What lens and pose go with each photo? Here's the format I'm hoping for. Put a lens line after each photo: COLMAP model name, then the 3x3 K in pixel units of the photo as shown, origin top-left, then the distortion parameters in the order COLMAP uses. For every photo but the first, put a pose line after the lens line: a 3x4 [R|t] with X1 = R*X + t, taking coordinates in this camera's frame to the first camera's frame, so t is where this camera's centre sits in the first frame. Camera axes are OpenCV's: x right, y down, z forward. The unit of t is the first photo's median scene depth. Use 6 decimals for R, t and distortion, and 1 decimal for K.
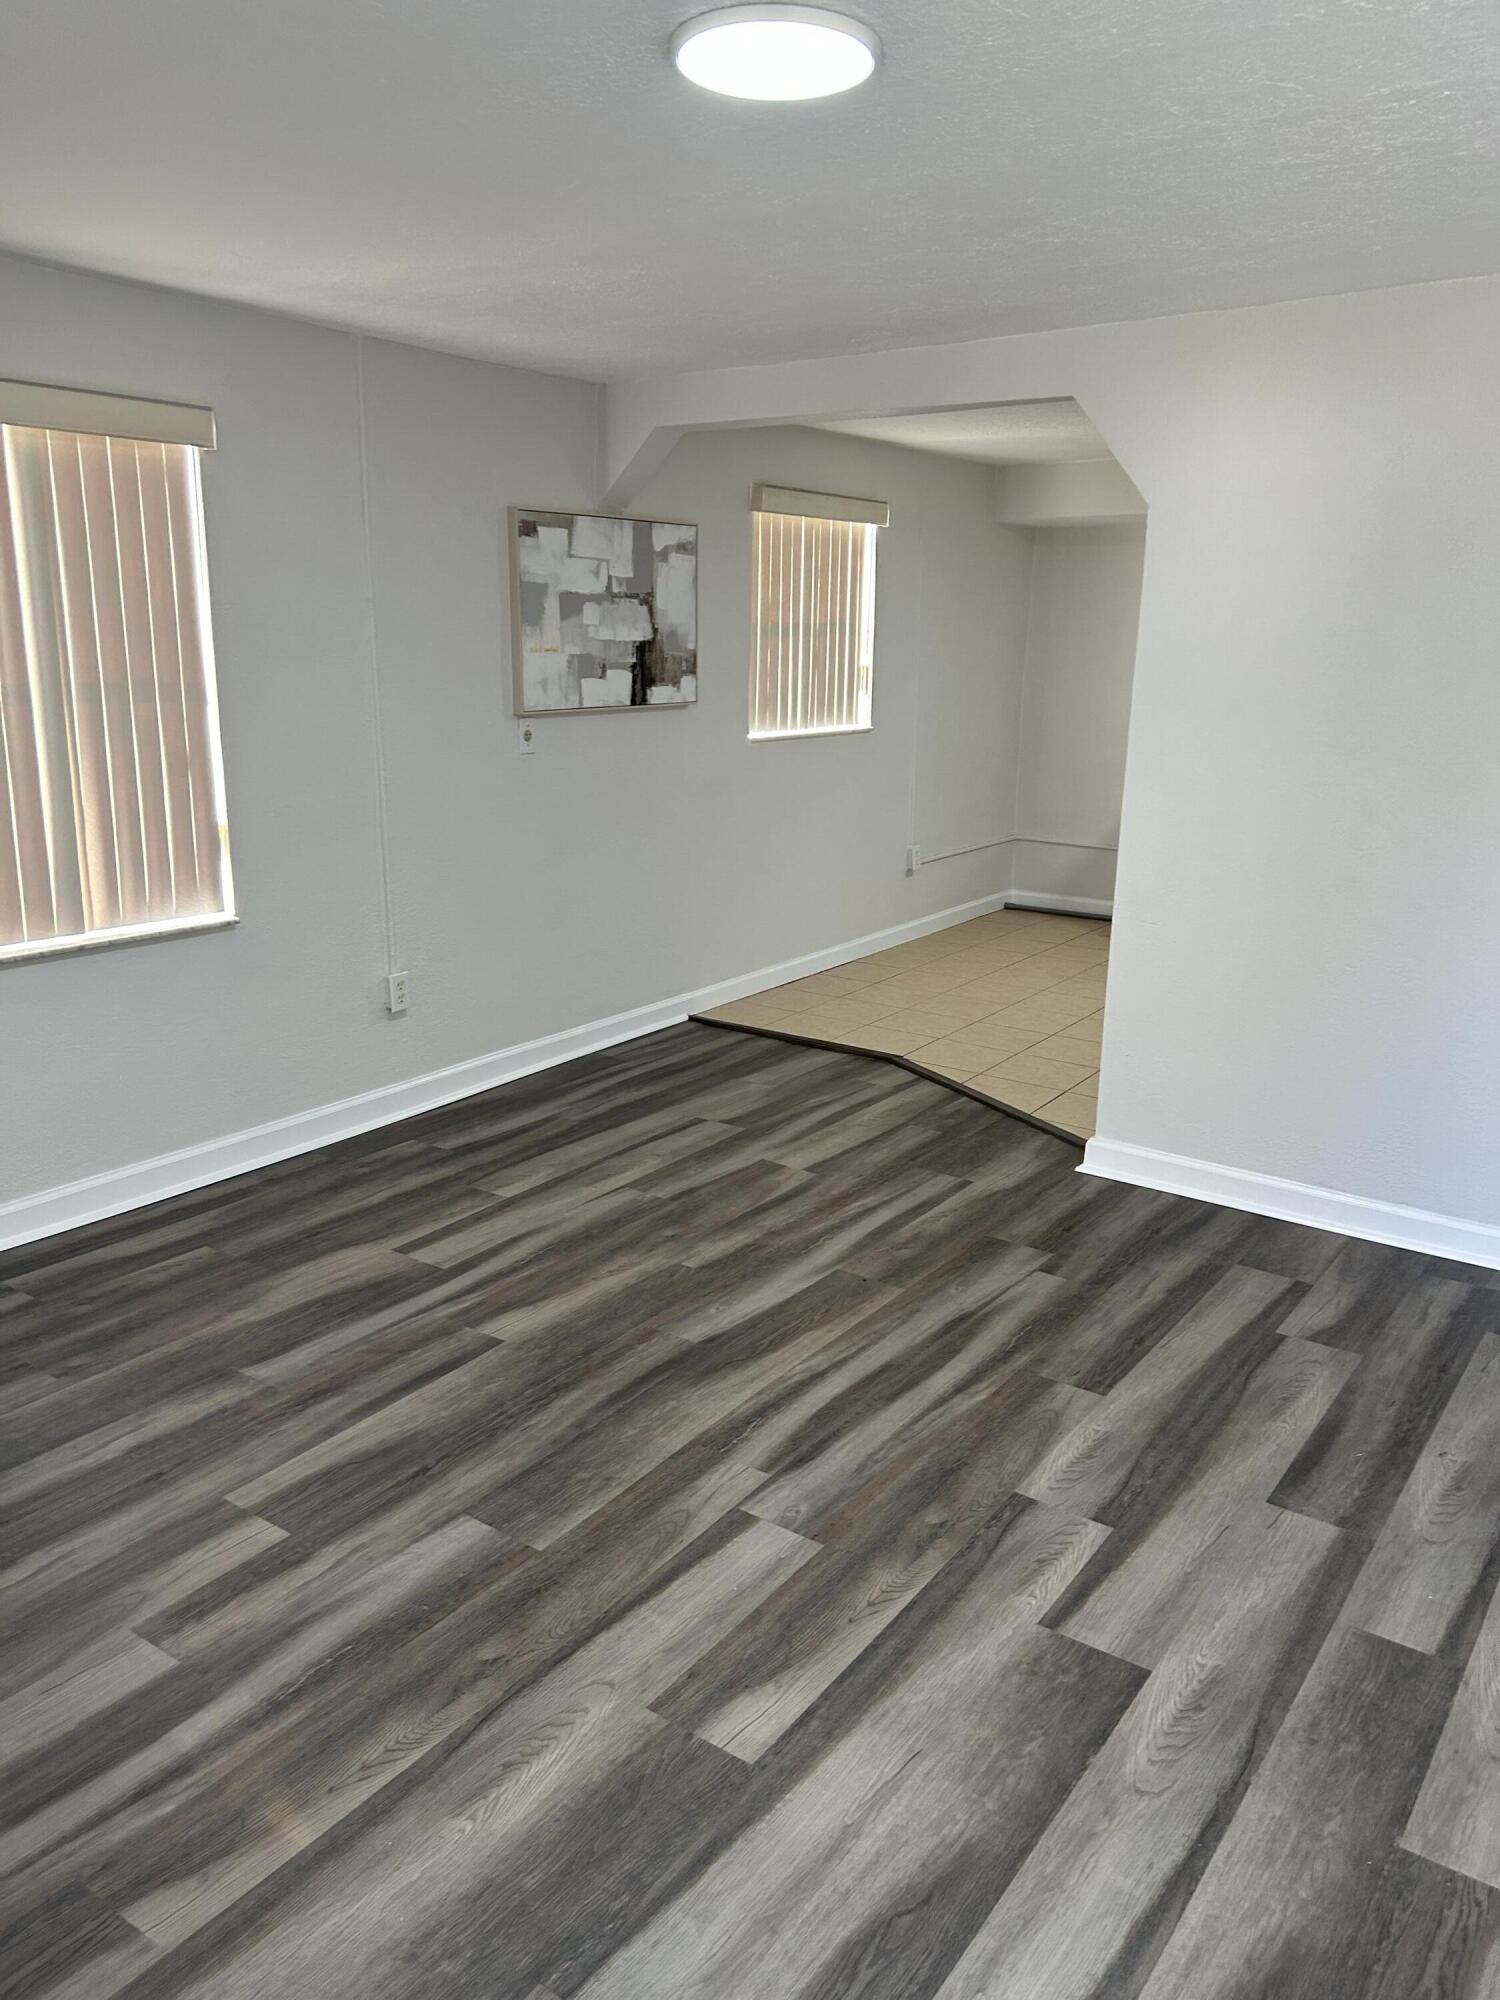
lens RADIAL K [[1504.3, 0, 745.7], [0, 1504.3, 1007.8], [0, 0, 1]] dist [0.055522, -0.060006]
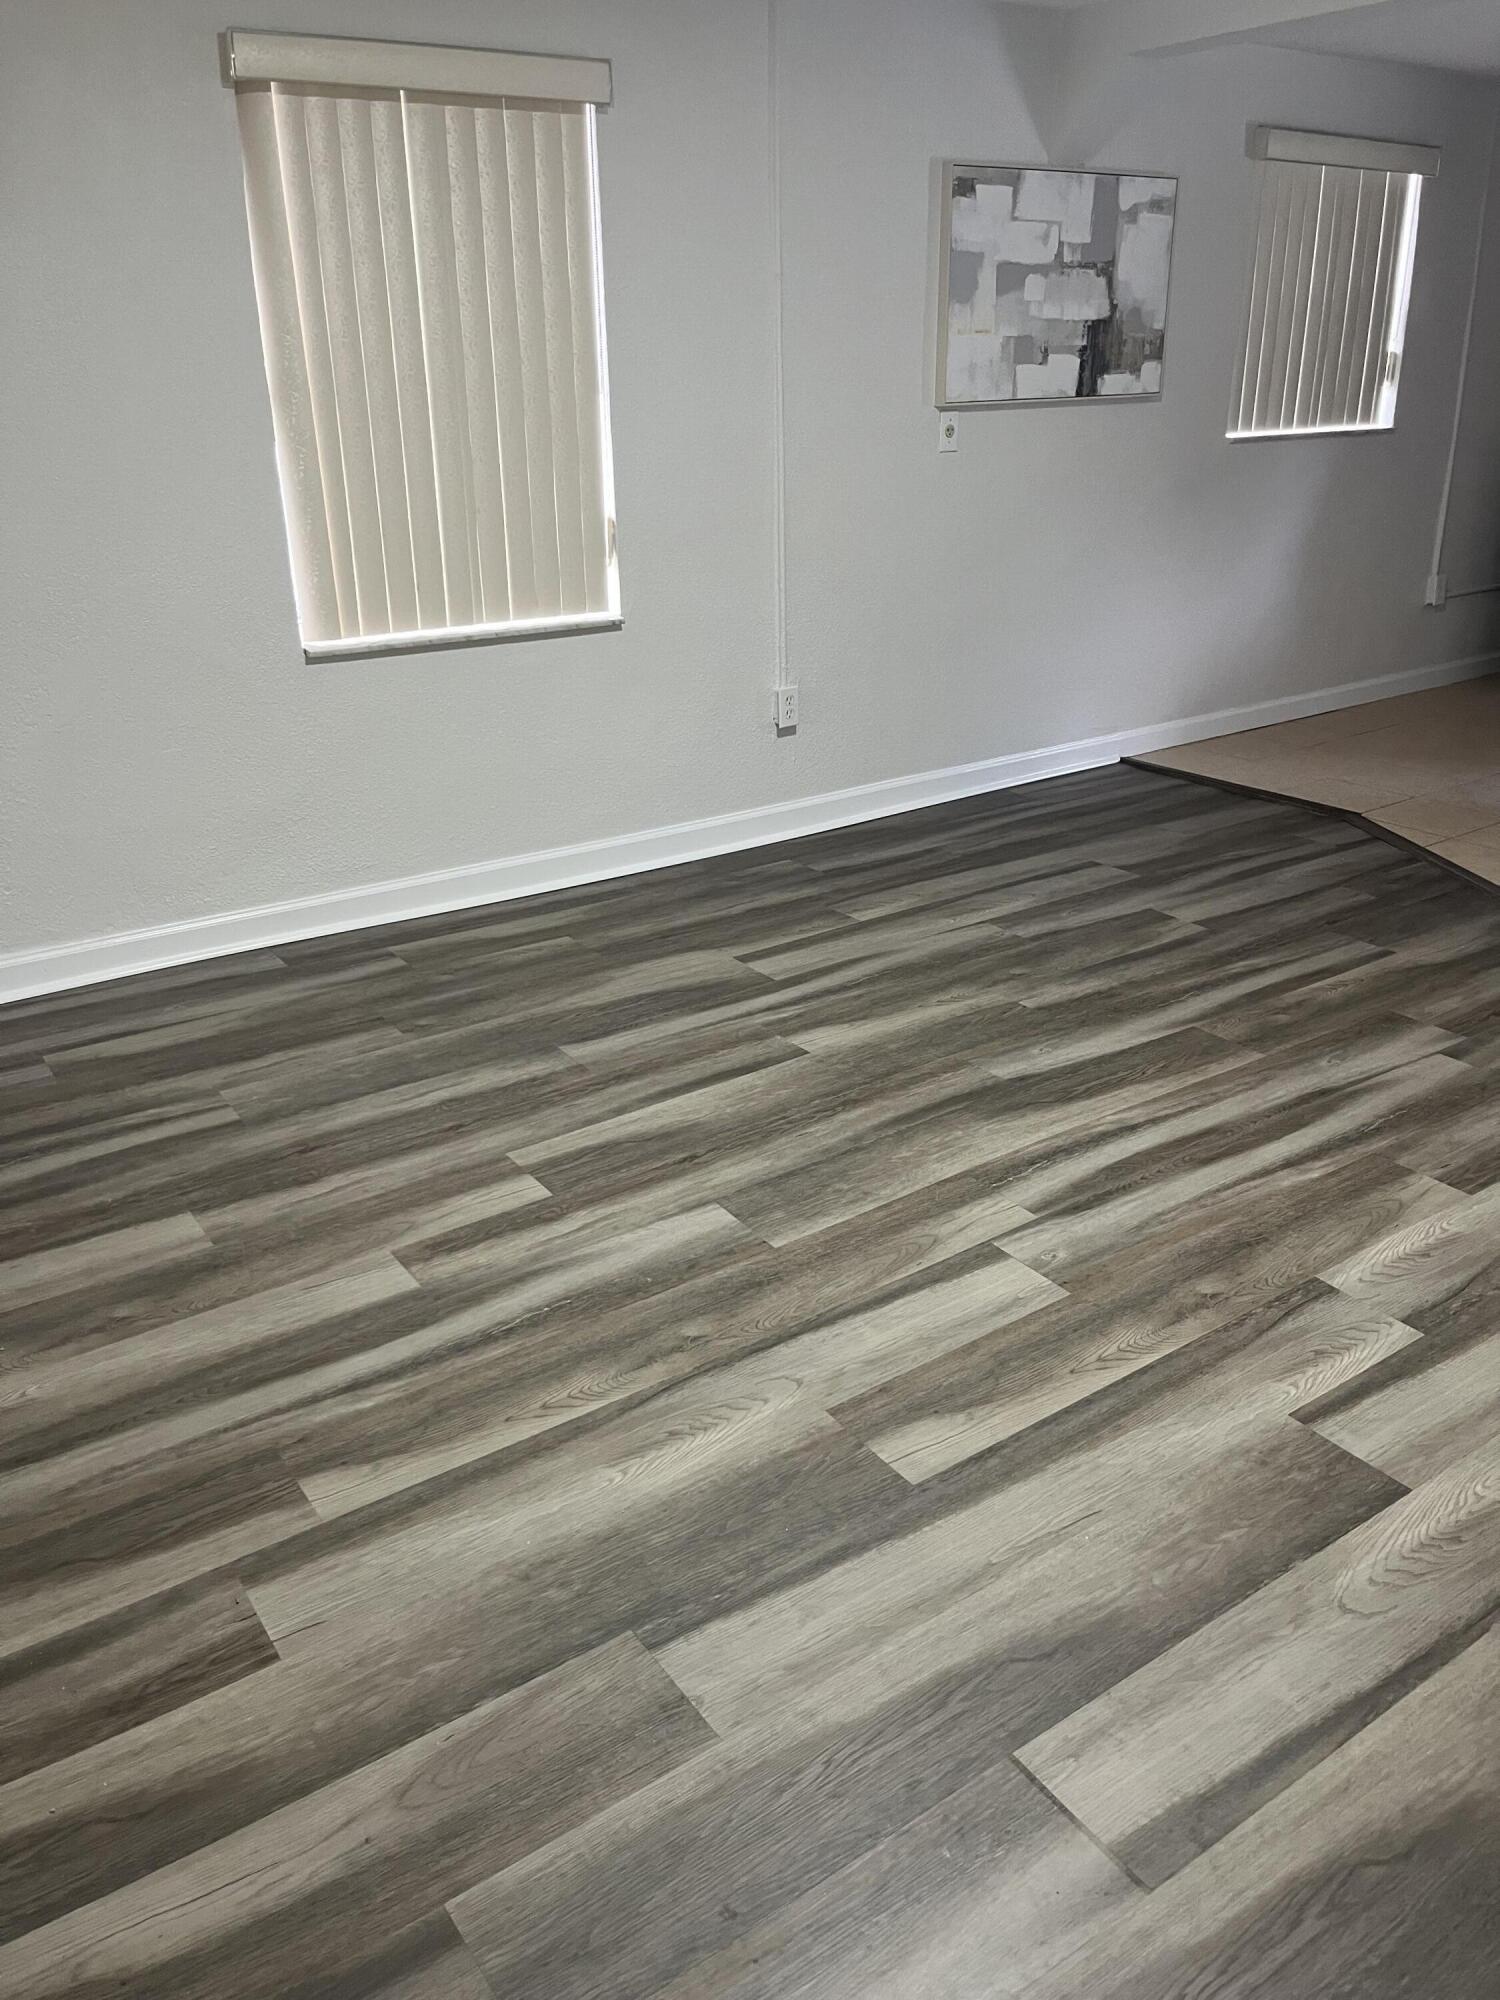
lens RADIAL K [[1520.9, 0, 734.3], [0, 1520.9, 992.2], [0, 0, 1]] dist [0.062444, -0.092992]
pose [[0.937526, 0.103657, -0.332115, 0.078704], [-0.056587, 0.987306, 0.148410, 0.026040], [0.343282, -0.120345, 0.931490, 0.048162]]
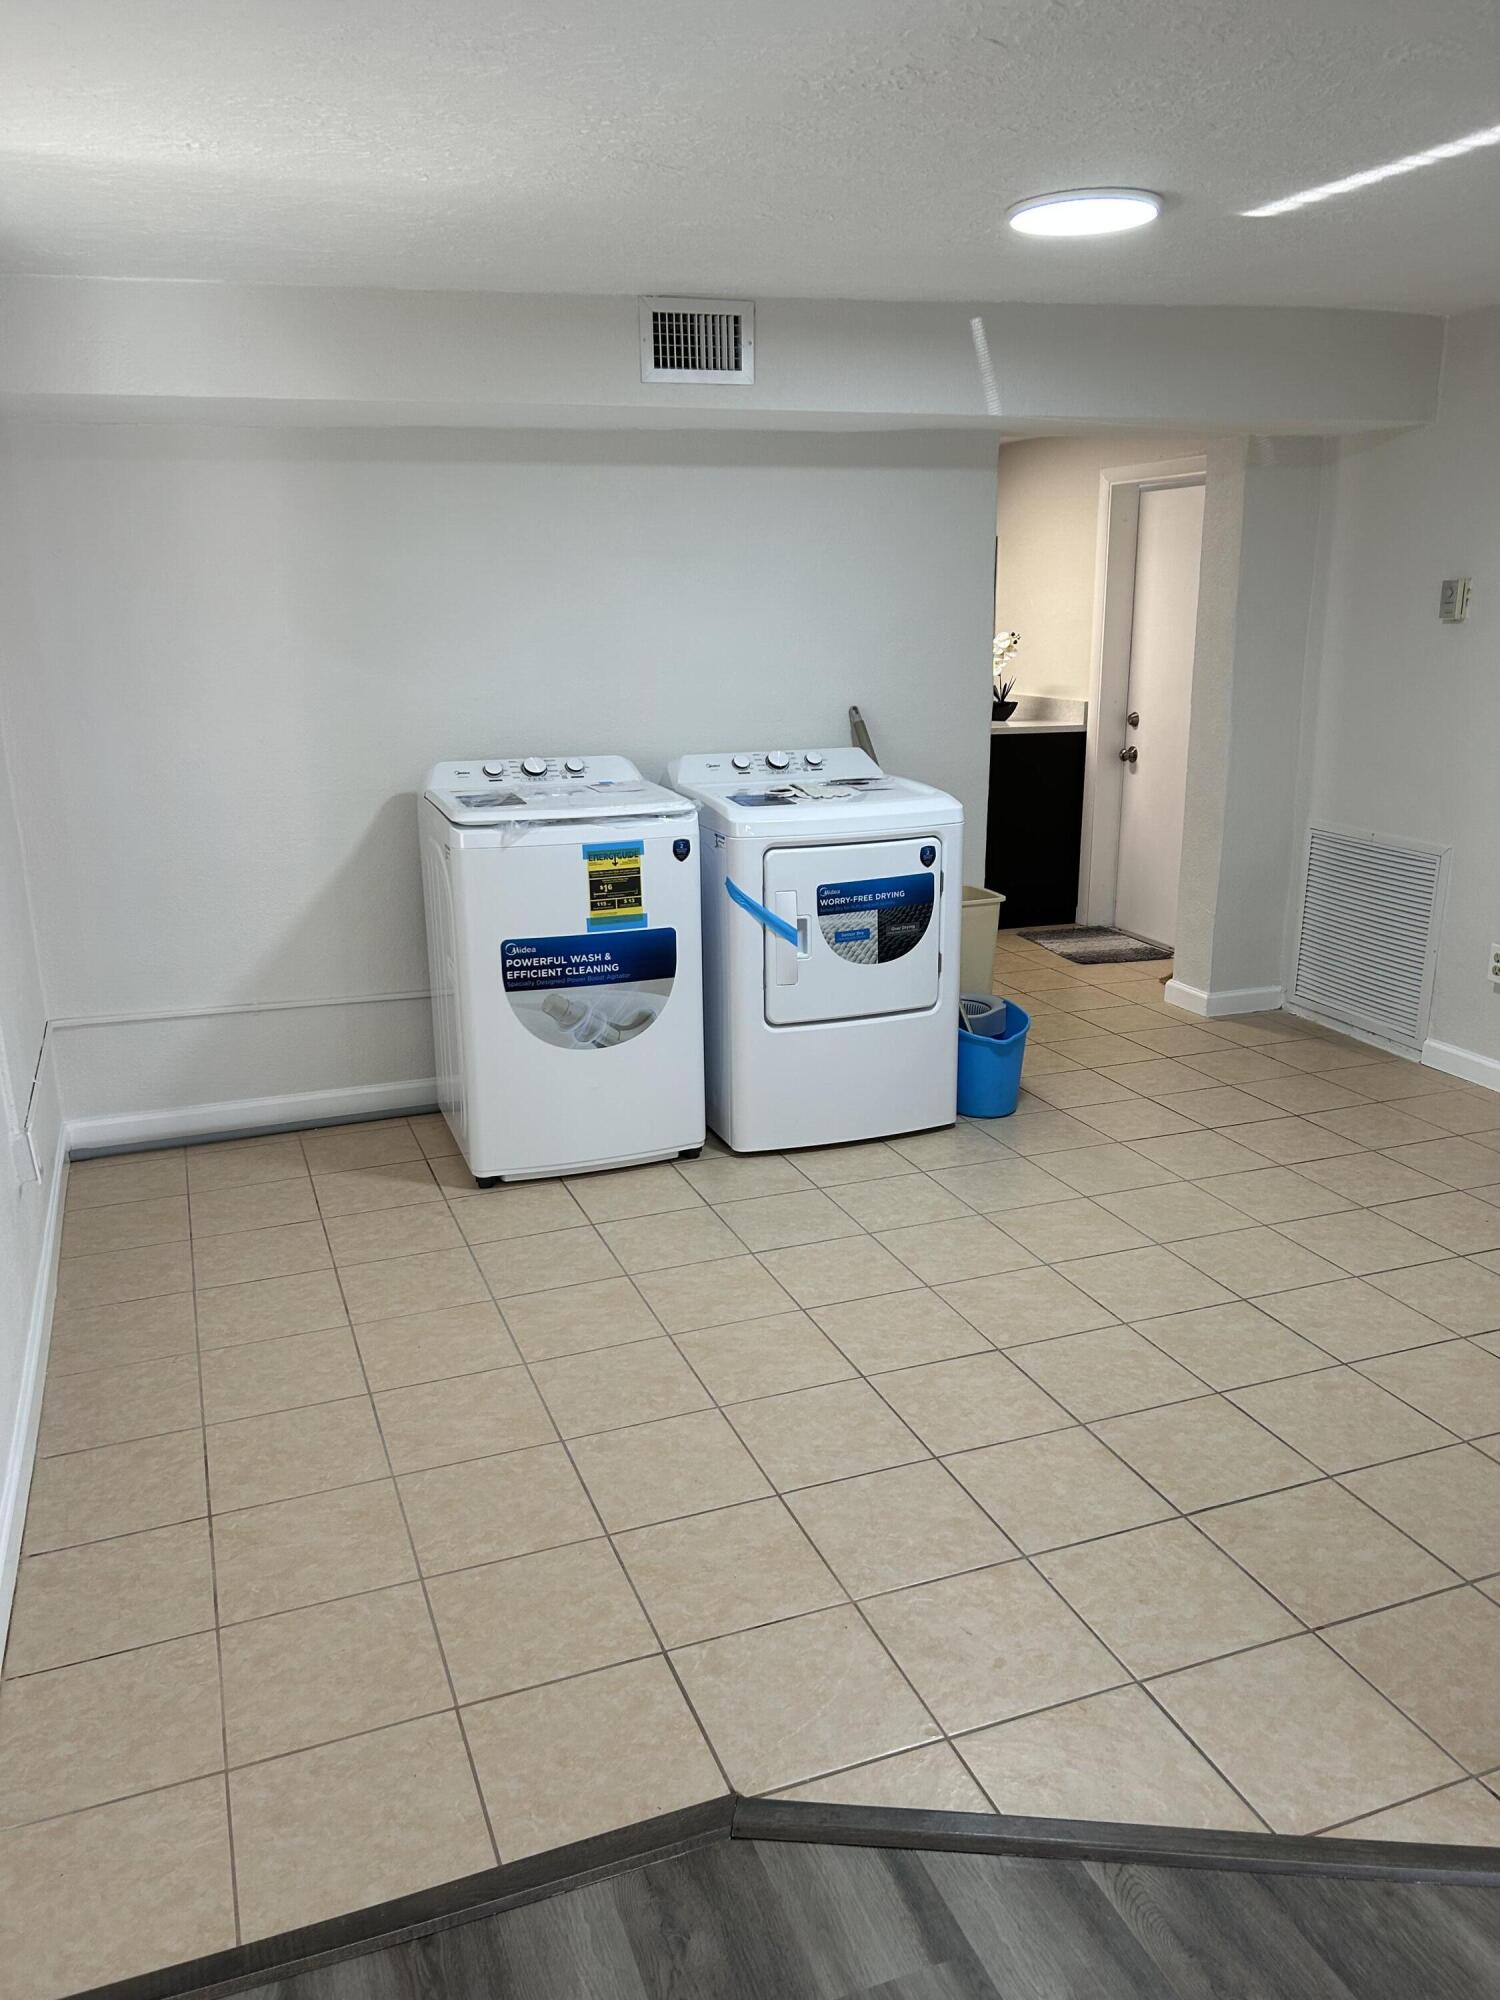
lens RADIAL K [[1504.3, 0, 763.3], [0, 1504.3, 1004.0], [0, 0, 1]] dist [0.055522, -0.060006]
pose [[0.564290, -0.241106, 0.789585, -0.156835], [0.226615, 0.964904, 0.132686, -0.226854], [-0.793865, 0.104058, 0.599124, 0.841110]]
